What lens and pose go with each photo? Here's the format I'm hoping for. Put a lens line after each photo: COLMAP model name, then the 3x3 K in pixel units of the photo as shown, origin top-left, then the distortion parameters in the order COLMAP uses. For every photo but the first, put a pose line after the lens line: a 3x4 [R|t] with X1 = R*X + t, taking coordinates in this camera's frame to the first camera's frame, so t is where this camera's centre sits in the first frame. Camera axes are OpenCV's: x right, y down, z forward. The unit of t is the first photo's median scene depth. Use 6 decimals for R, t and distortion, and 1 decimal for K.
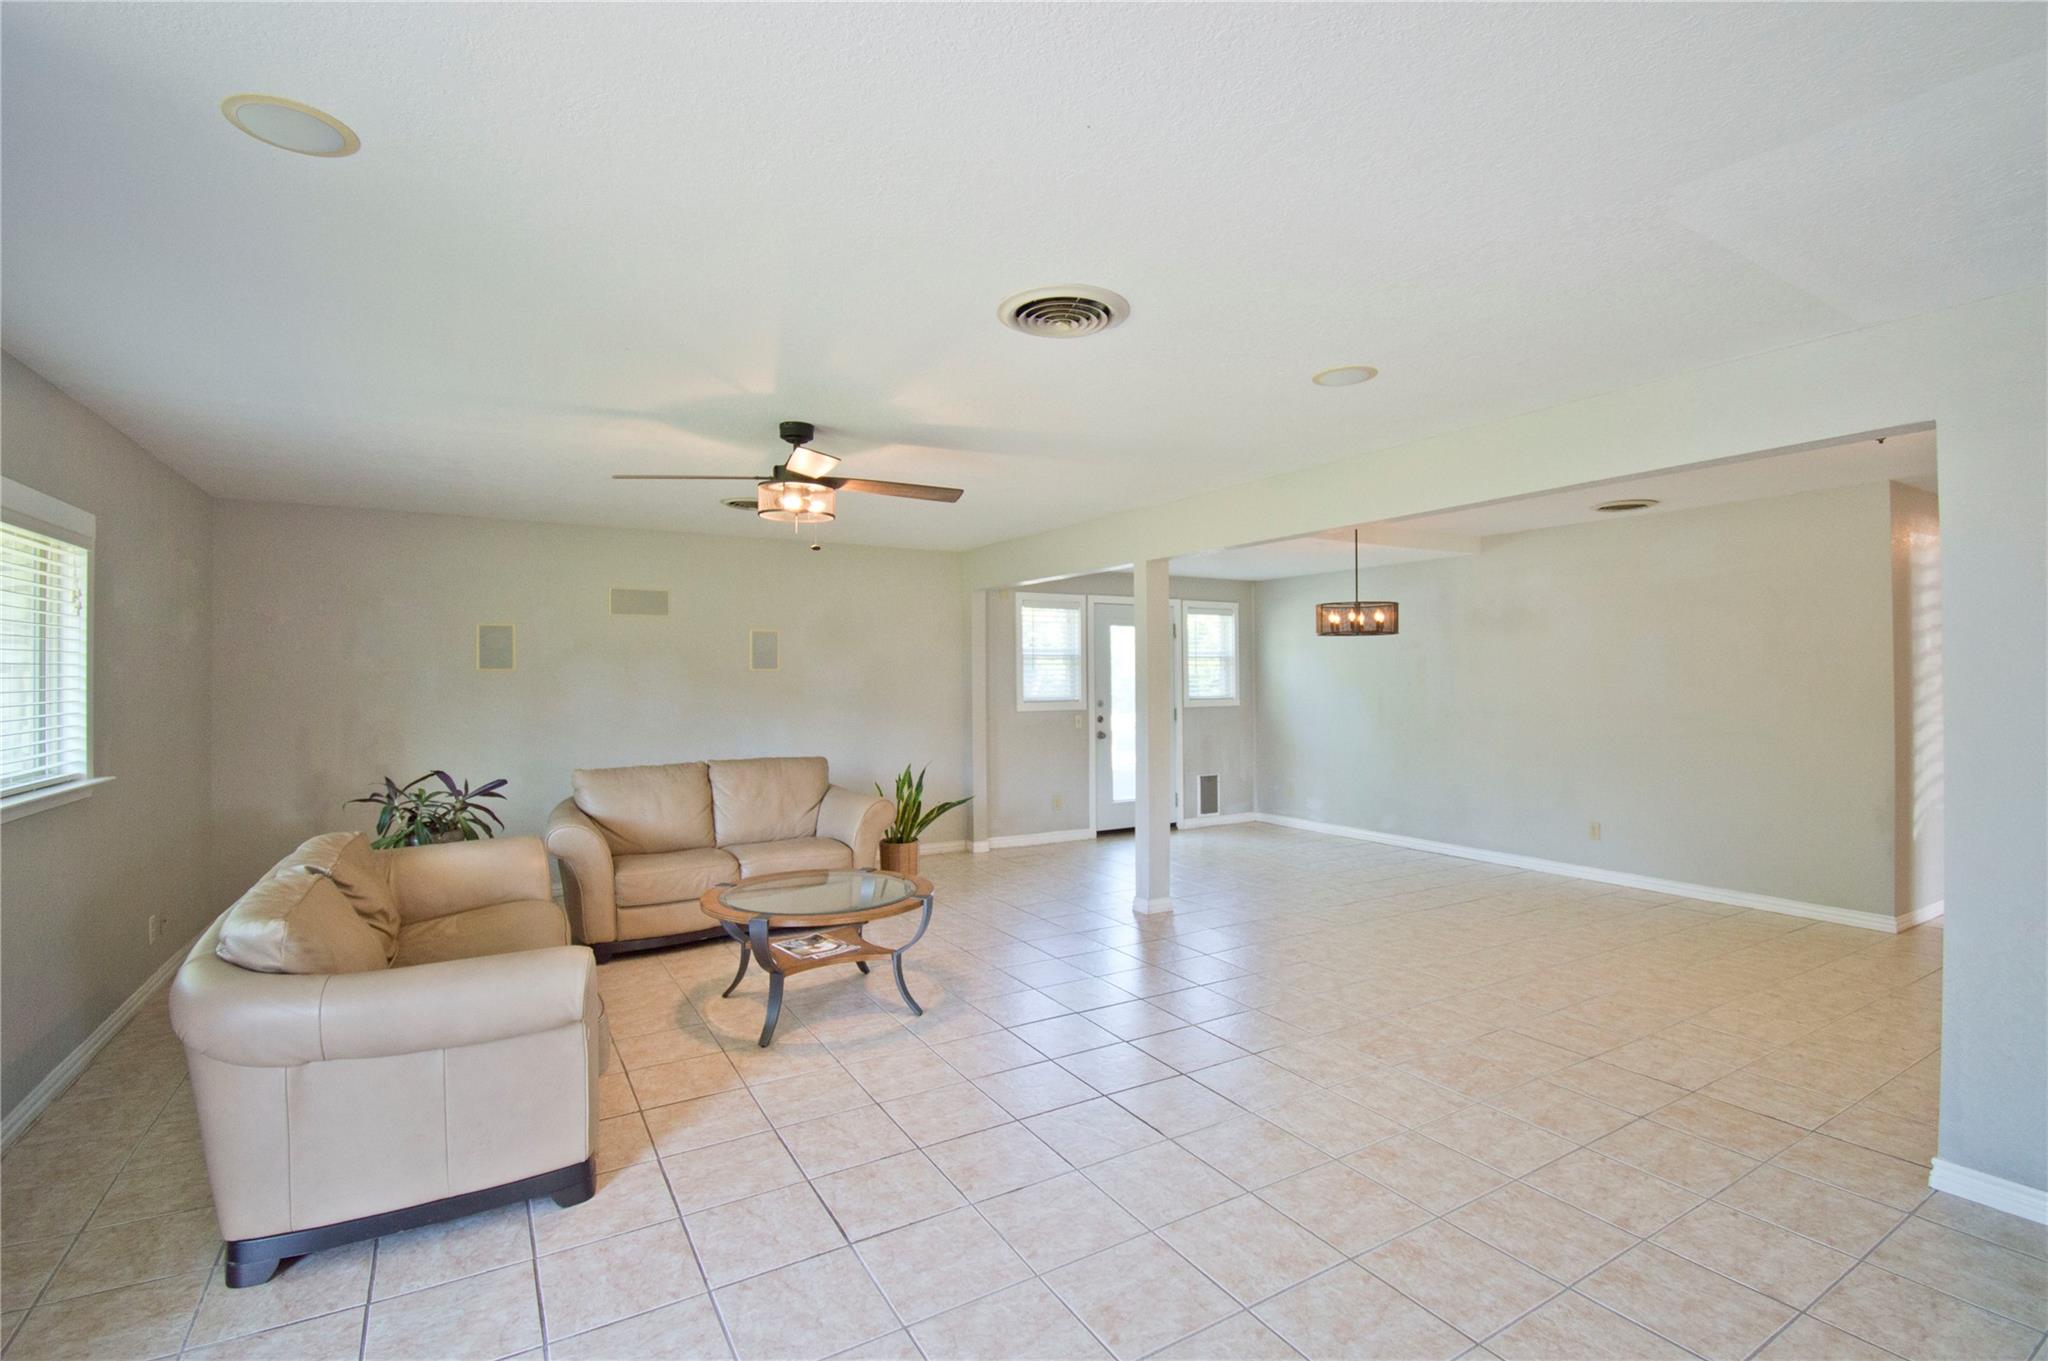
lens RADIAL K [[923.6, 0, 1026.7], [0, 923.6, 669.3], [0, 0, 1]] dist [0.024408, -0.027394]
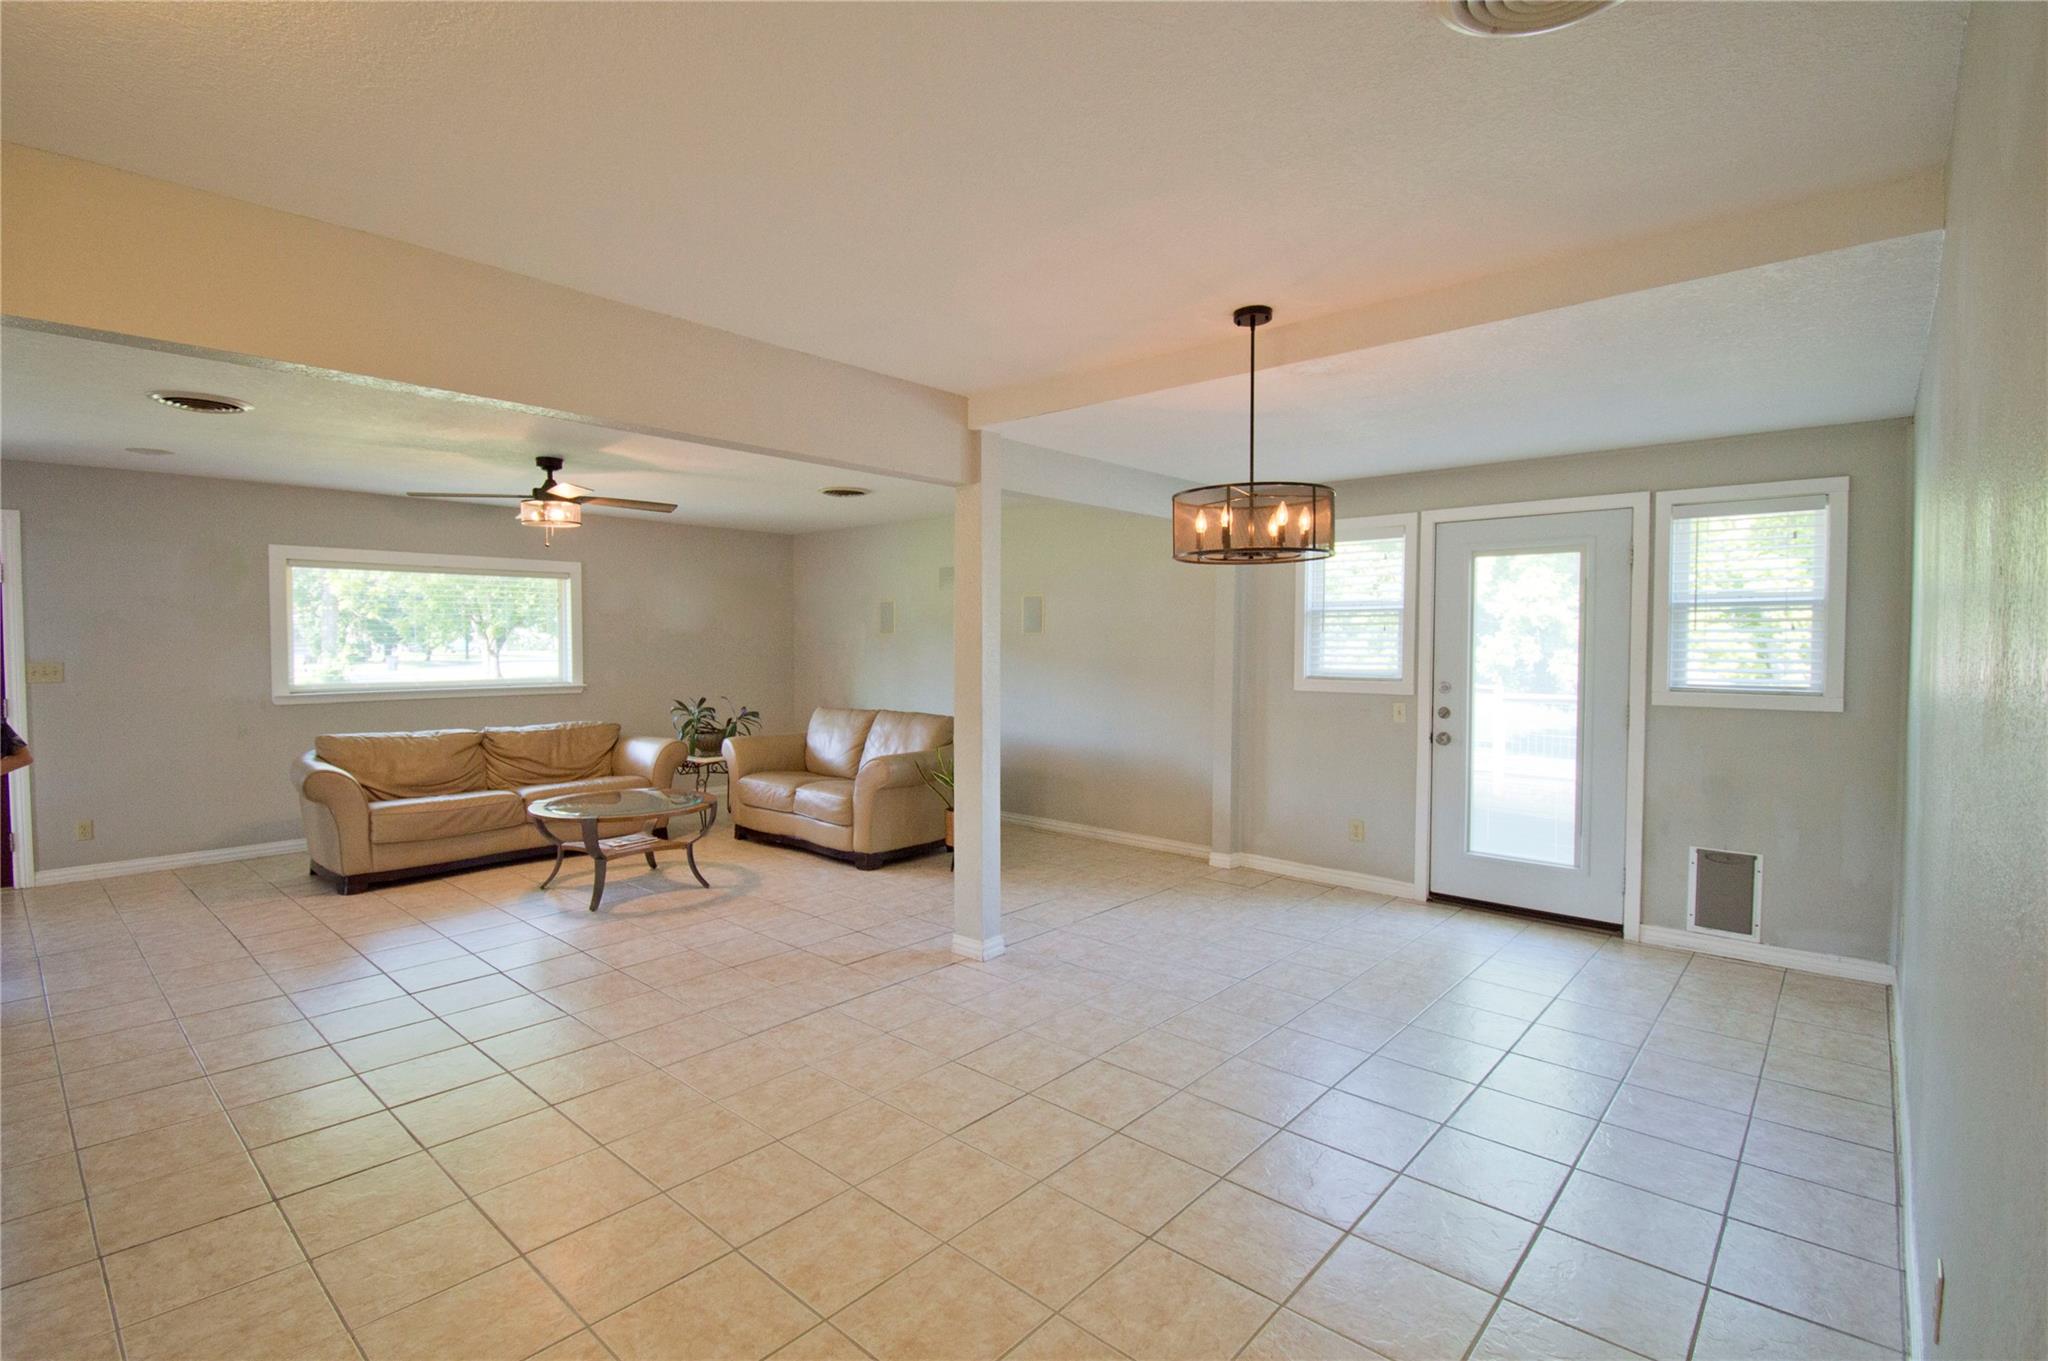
lens RADIAL K [[947.0, 0, 1024.8], [0, 947.0, 669.0], [0, 0, 1]] dist [0.026160, -0.030067]
pose [[0.301313, 0.036022, -0.952845, 0.626674], [0.006994, 0.999176, 0.039985, -0.002095], [0.953500, -0.018712, 0.300812, 0.576777]]
